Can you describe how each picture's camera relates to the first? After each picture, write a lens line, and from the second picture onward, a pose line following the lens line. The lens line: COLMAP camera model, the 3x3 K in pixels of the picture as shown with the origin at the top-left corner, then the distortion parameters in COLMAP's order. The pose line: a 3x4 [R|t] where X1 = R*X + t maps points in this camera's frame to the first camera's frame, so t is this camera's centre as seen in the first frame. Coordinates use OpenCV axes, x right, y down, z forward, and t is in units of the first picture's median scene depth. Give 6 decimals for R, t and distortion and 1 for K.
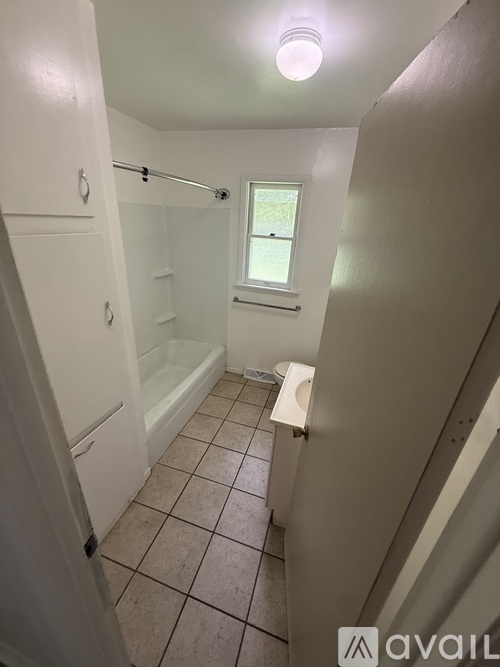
lens RADIAL K [[266.6, 0, 250.0], [0, 266.6, 333.5], [0, 0, 1]] dist [0.000165, 0.000034]
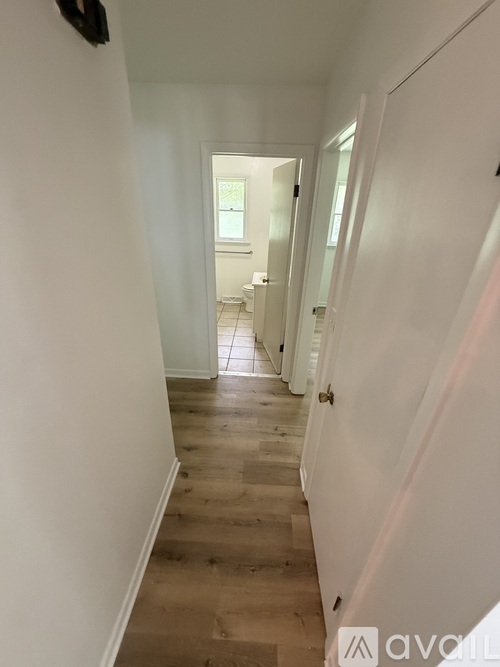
lens RADIAL K [[271.6, 0, 250.0], [0, 271.6, 333.5], [0, 0, 1]] dist [-0.000363, 0.000001]
pose [[0.967992, -0.140225, 0.208155, -0.269145], [0.126624, 0.988930, 0.077353, 0.291713], [-0.216697, -0.048520, 0.975032, -0.741245]]
